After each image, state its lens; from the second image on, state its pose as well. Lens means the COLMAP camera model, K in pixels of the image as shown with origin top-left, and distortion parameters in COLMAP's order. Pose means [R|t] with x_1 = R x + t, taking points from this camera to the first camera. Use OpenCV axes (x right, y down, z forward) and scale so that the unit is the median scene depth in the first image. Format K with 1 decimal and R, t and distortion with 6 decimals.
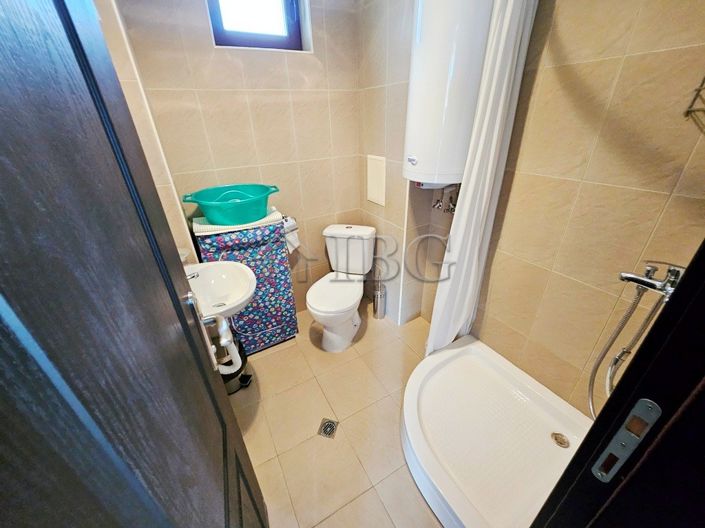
lens RADIAL K [[278.9, 0, 347.8], [0, 278.9, 262.4], [0, 0, 1]] dist [-0.002547, -0.000161]
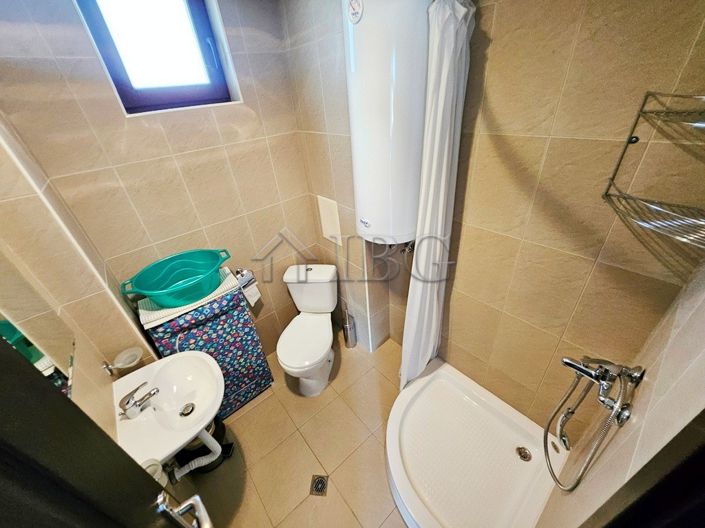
lens RADIAL K [[278.9, 0, 347.8], [0, 278.9, 262.4], [0, 0, 1]] dist [-0.002547, -0.000161]
pose [[0.980968, -0.145685, 0.128366, 0.018893], [0.136354, 0.987525, 0.078749, -0.258553], [-0.138237, -0.059747, 0.988595, 0.014792]]
